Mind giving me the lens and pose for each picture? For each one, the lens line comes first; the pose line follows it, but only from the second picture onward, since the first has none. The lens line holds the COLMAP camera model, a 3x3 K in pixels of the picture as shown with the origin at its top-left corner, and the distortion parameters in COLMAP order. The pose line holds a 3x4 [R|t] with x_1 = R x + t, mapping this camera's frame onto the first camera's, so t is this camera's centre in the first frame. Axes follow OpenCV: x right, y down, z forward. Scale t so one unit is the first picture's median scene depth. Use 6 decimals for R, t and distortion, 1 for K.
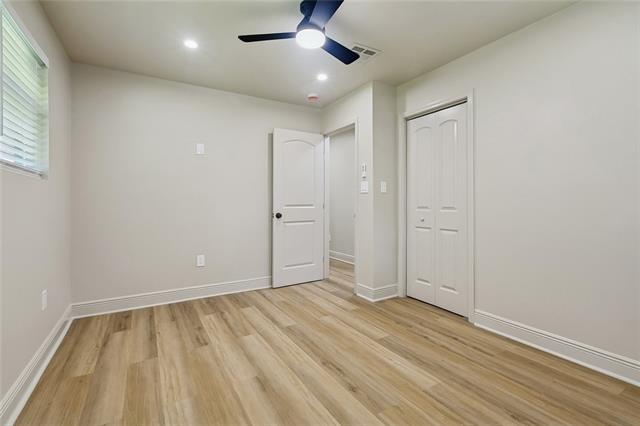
lens RADIAL K [[291.0, 0, 321.3], [0, 291.0, 206.2], [0, 0, 1]] dist [0.000714, 0.000247]
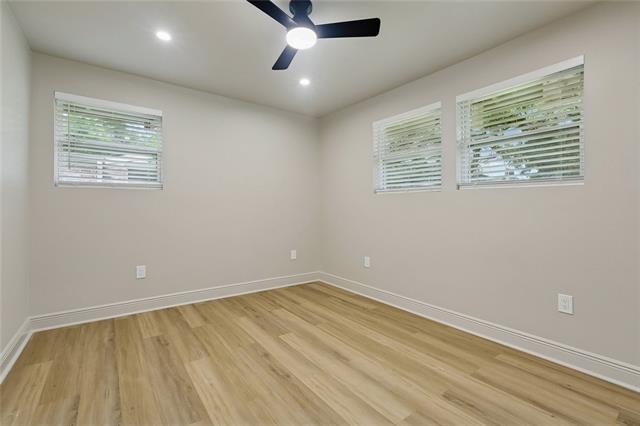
lens RADIAL K [[291.0, 0, 321.3], [0, 291.0, 206.2], [0, 0, 1]] dist [0.000714, 0.000247]
pose [[-0.995697, -0.002653, -0.092627, -0.009858], [-0.003041, 0.999987, 0.004044, -0.018177], [0.092615, 0.004308, -0.995693, 1.987556]]
